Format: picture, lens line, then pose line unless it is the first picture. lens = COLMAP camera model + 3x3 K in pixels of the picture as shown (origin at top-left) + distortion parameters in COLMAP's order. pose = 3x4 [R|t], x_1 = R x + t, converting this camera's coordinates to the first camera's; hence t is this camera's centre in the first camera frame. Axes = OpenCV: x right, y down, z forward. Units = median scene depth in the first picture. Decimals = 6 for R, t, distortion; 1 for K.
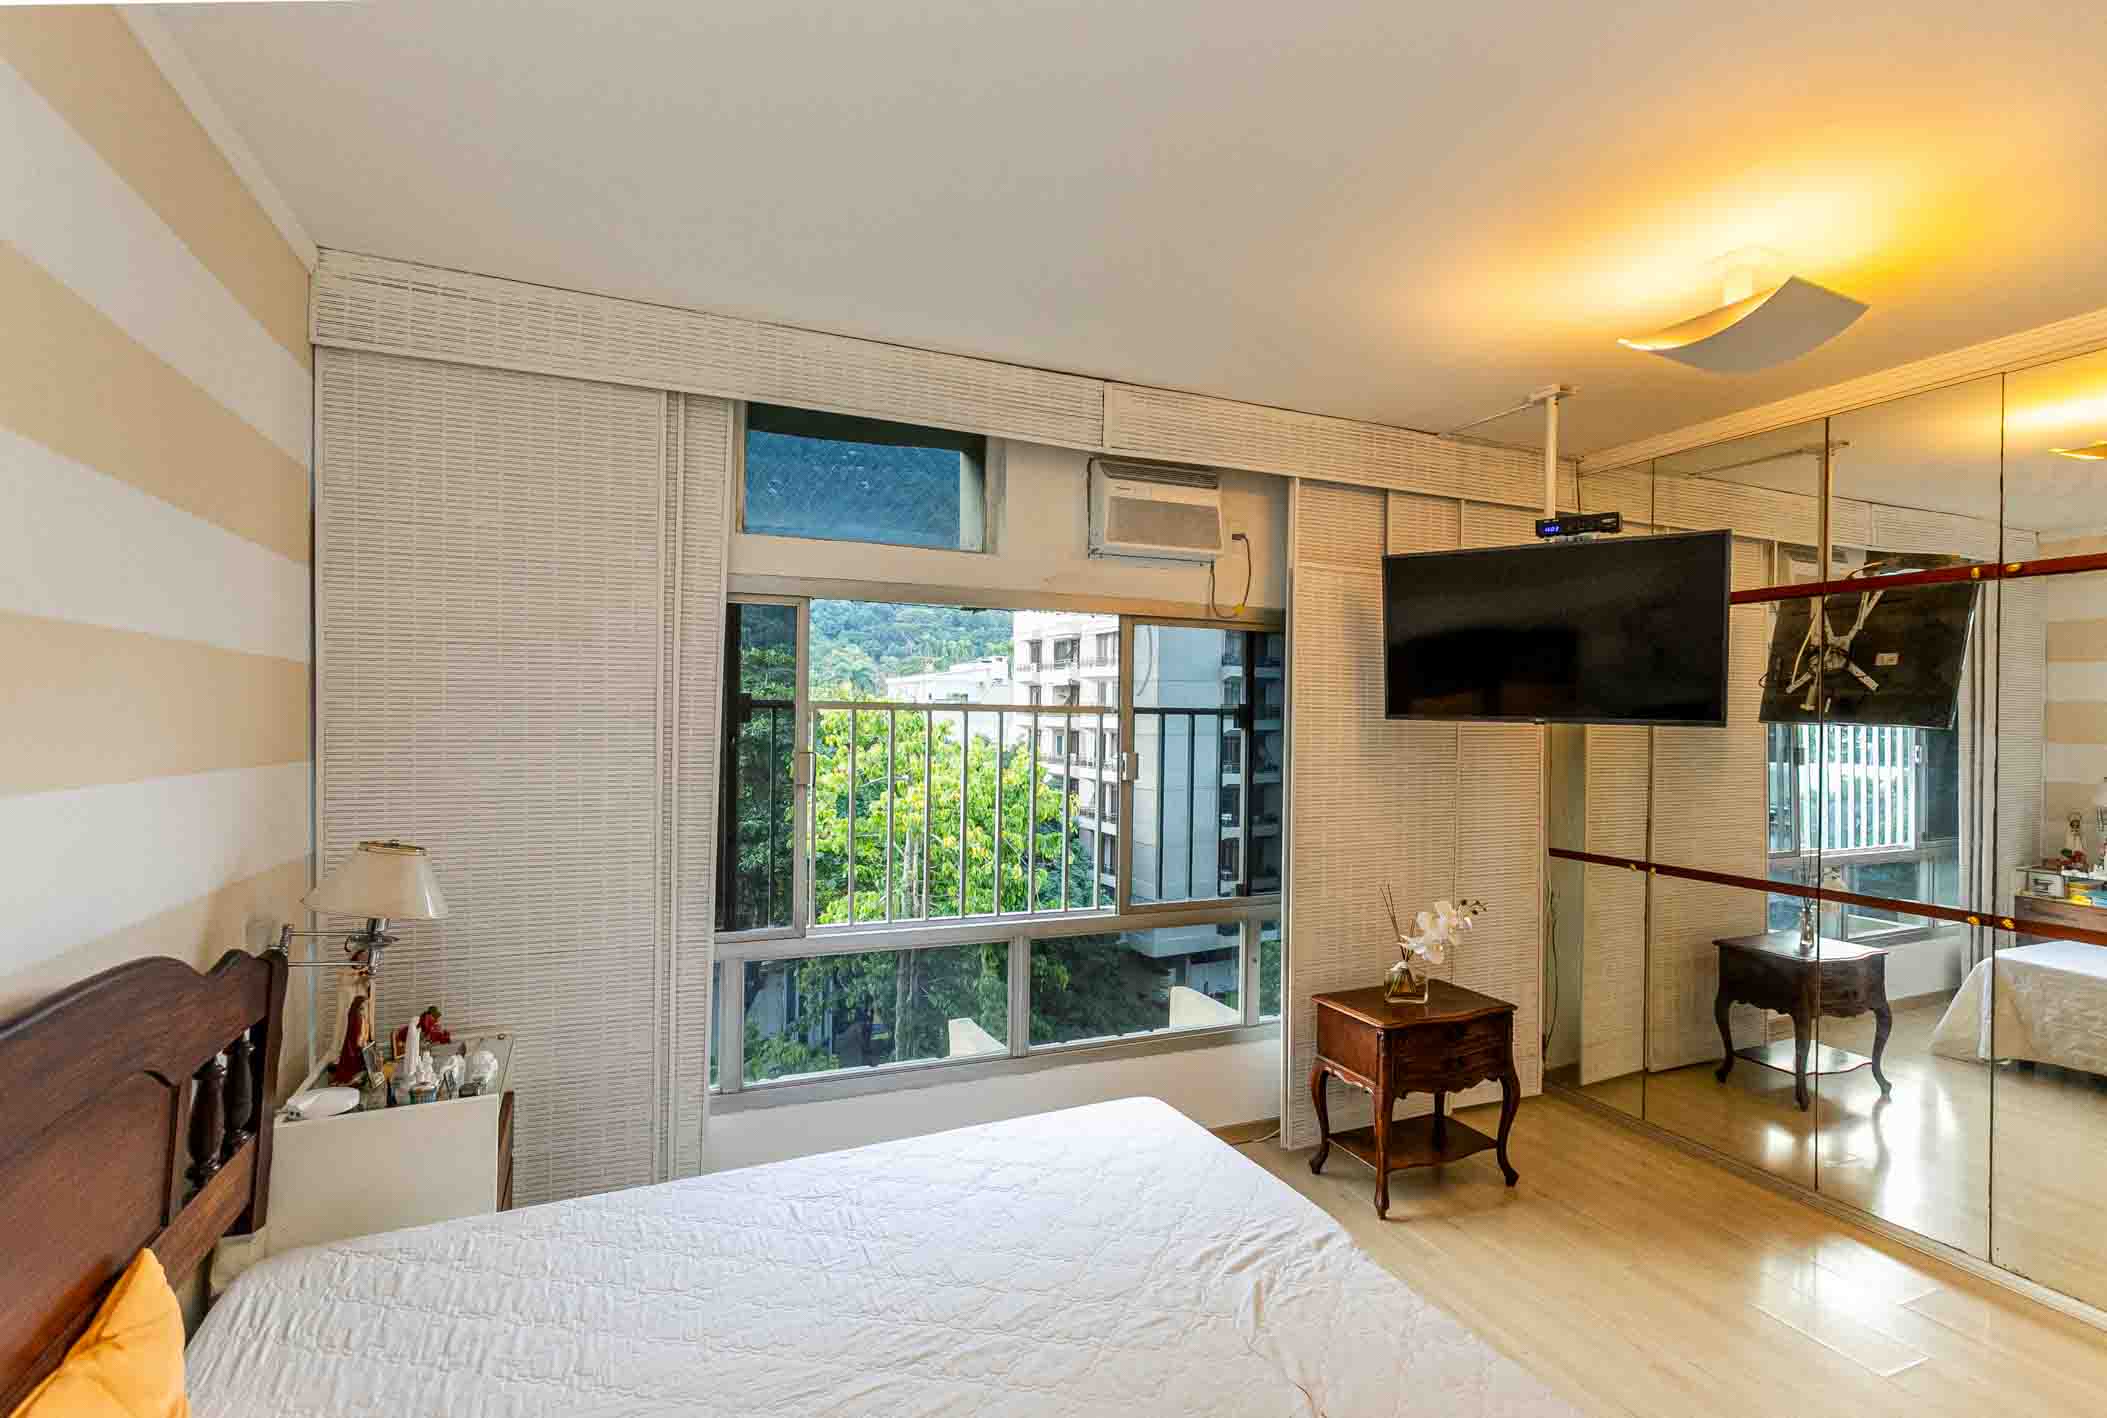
lens RADIAL K [[938.1, 0, 1053.5], [0, 938.1, 709.0], [0, 0, 1]] dist [-0.003089, -0.000119]
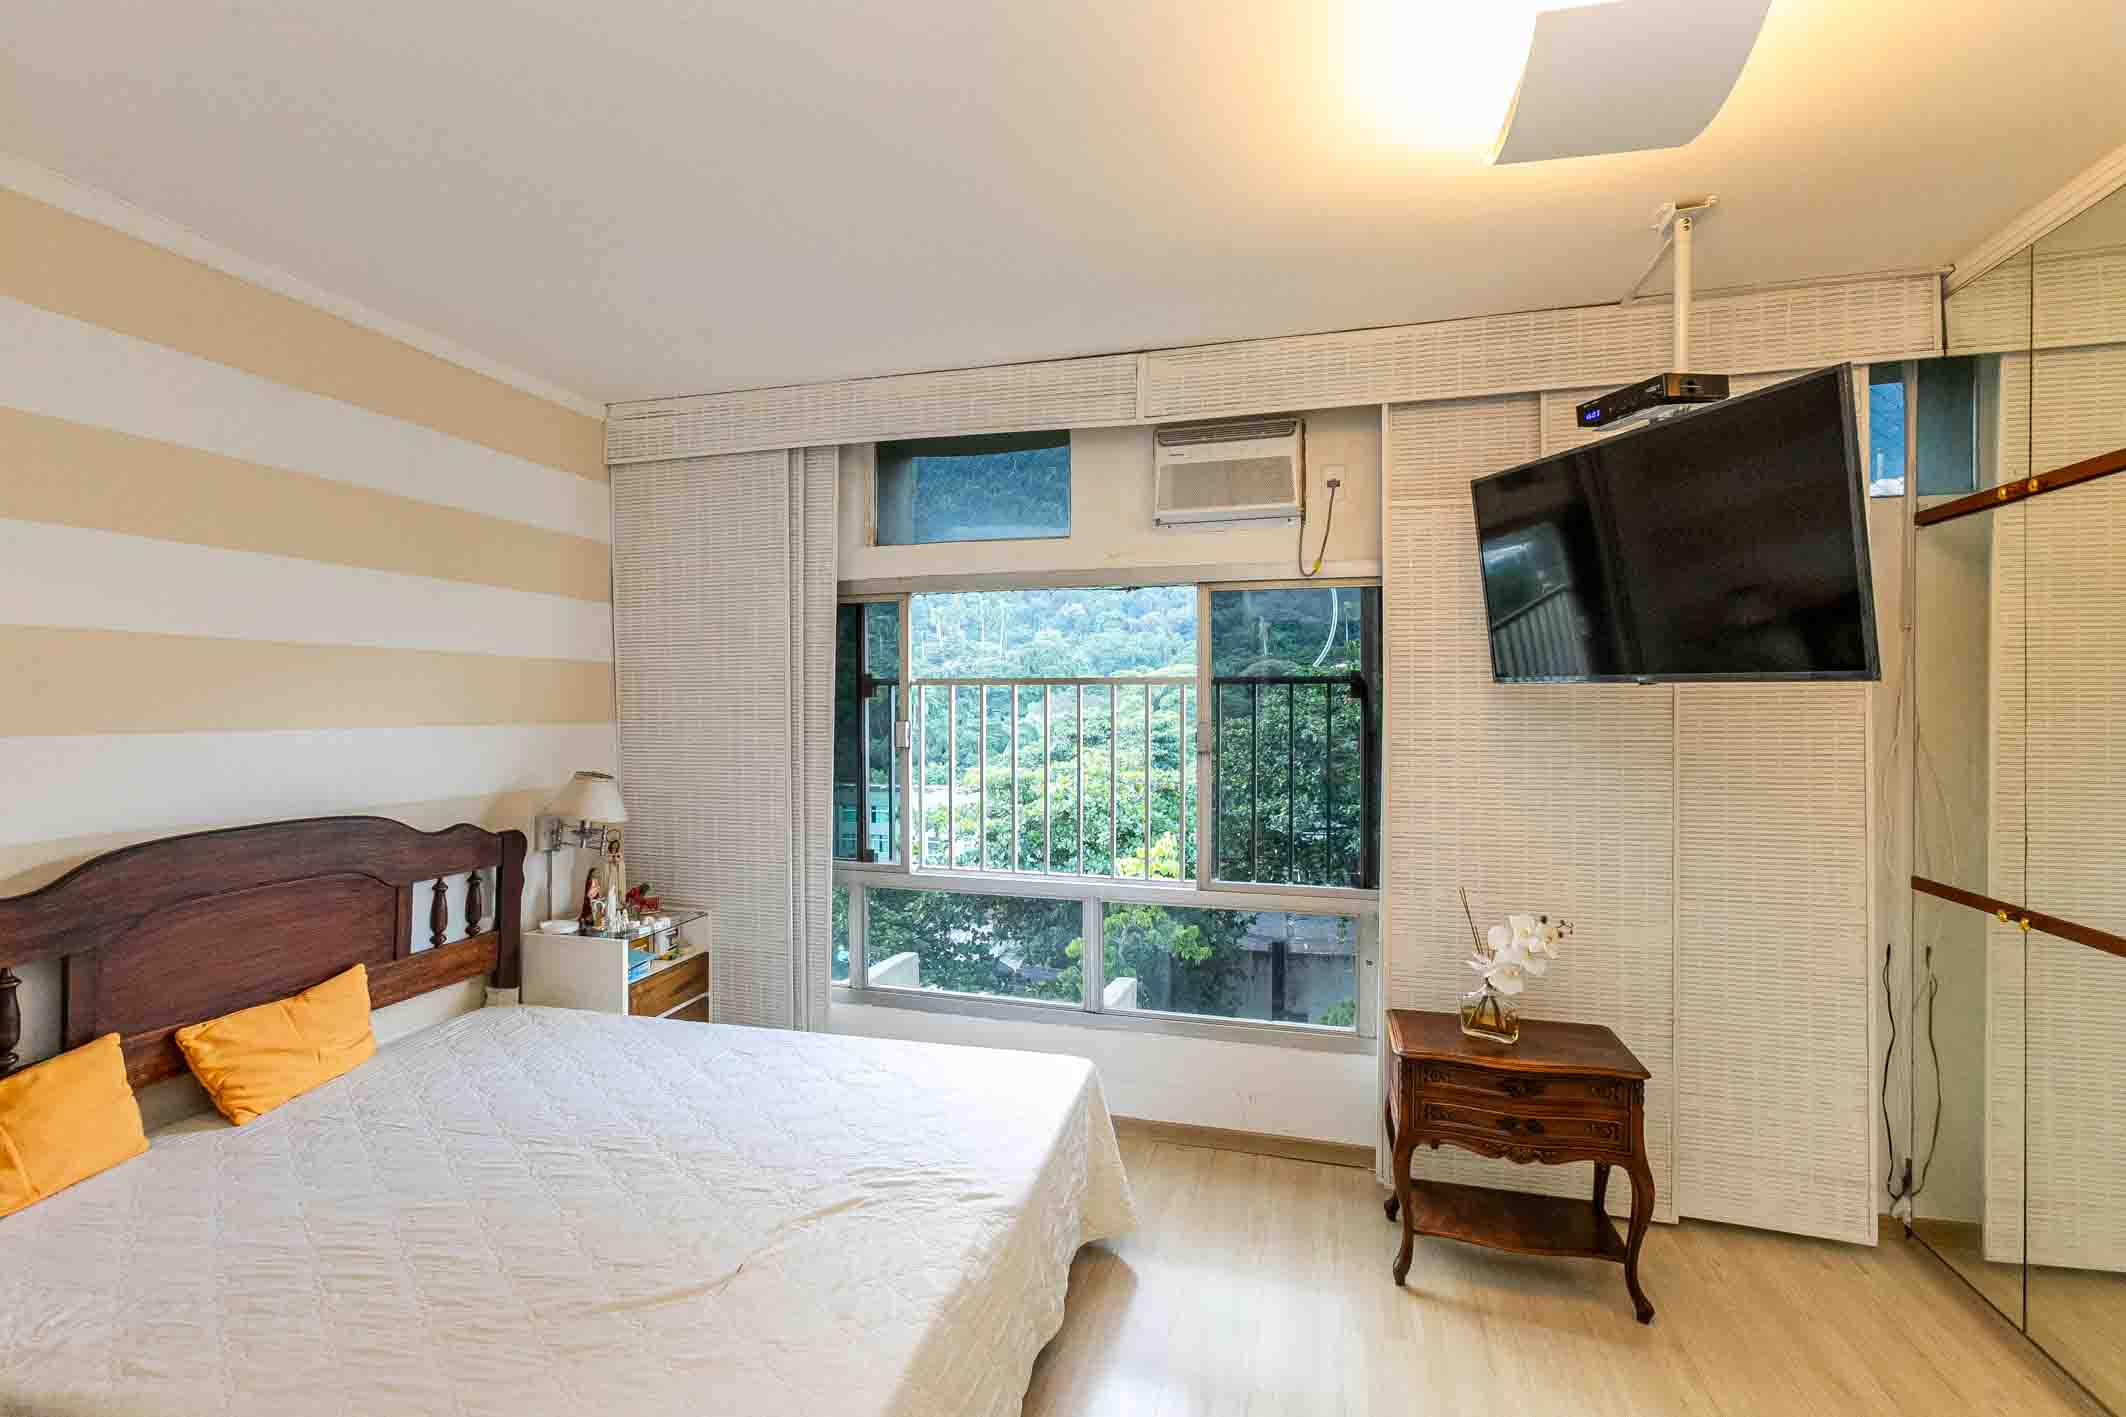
lens RADIAL K [[940.4, 0, 1111.2], [0, 940.4, 697.4], [0, 0, 1]] dist [-0.000198, 0.000038]
pose [[0.787635, -0.014002, -0.615984, 0.645466], [0.015621, 0.999874, -0.002754, 0.021815], [0.615945, -0.007453, 0.787754, 0.183633]]
